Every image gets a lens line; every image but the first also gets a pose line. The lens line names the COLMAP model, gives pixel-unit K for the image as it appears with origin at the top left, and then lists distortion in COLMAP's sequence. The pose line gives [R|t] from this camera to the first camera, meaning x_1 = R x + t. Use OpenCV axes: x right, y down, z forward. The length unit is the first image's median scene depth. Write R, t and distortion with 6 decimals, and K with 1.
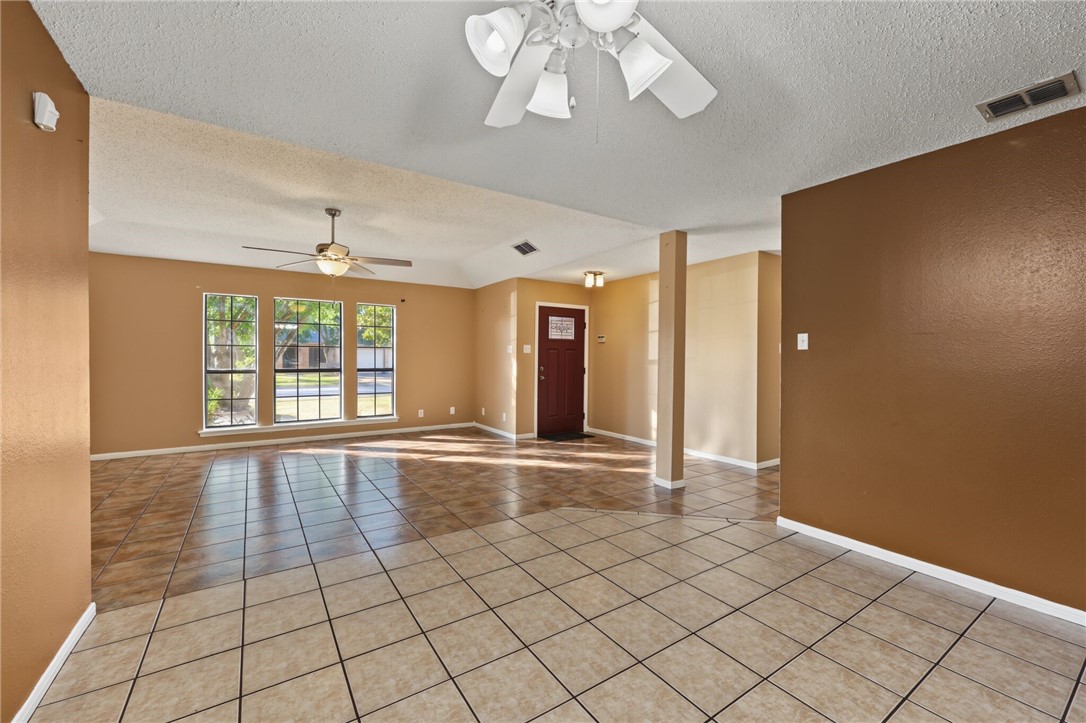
lens RADIAL K [[446.4, 0, 544.4], [0, 446.4, 359.6], [0, 0, 1]] dist [0.001860, 0.000342]
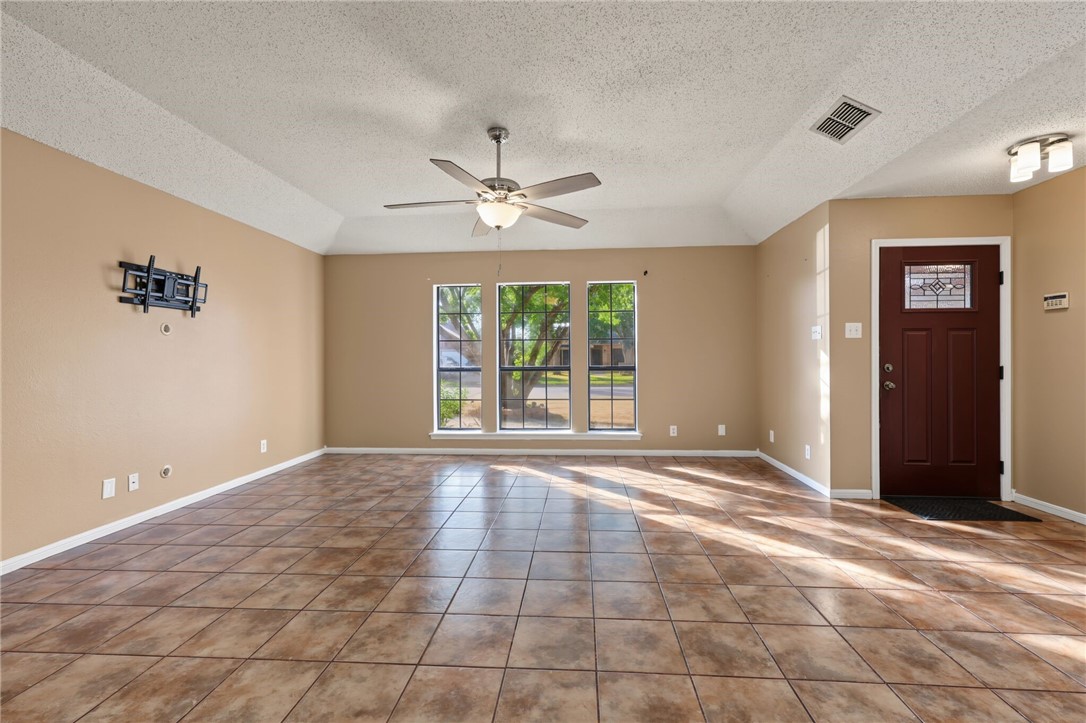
lens RADIAL K [[446.4, 0, 550.5], [0, 446.4, 355.9], [0, 0, 1]] dist [0.001860, 0.000342]
pose [[0.795374, -0.012259, -0.605995, -0.003434], [0.007334, 0.999917, -0.010601, 0.009508], [0.606074, 0.003987, 0.795398, 0.366421]]
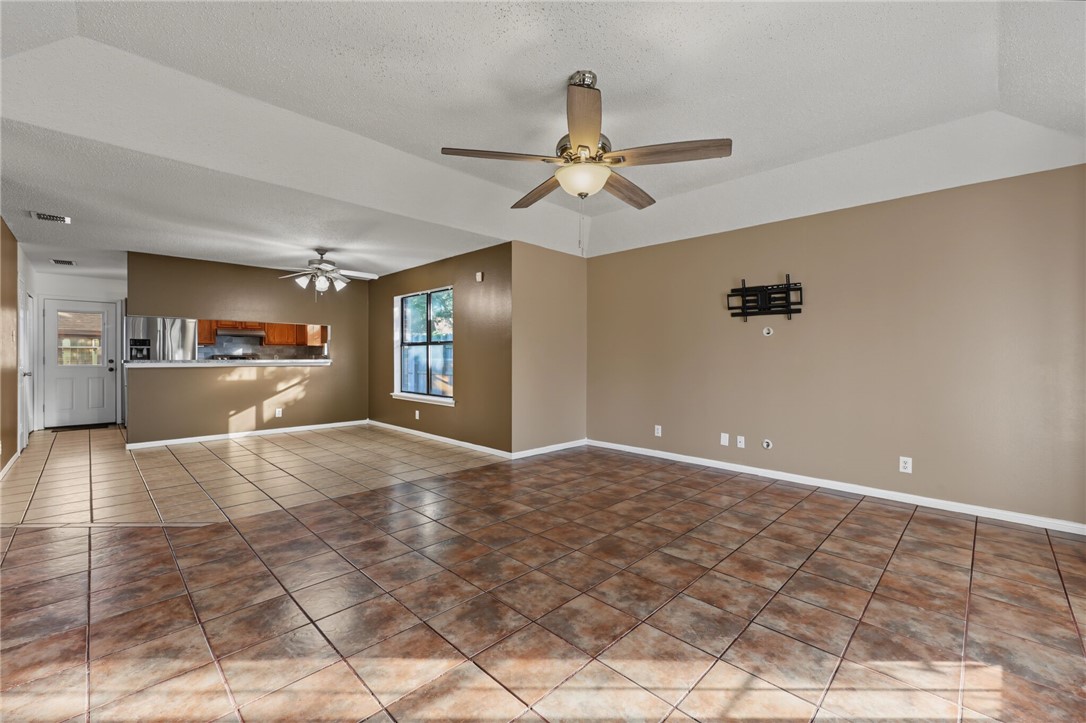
lens RADIAL K [[446.4, 0, 551.6], [0, 446.4, 357.8], [0, 0, 1]] dist [0.001860, 0.000342]
pose [[-0.975747, -0.006042, -0.218818, -0.228039], [-0.008202, 0.999926, 0.008963, 0.004287], [0.218748, 0.010540, -0.975724, 1.100662]]
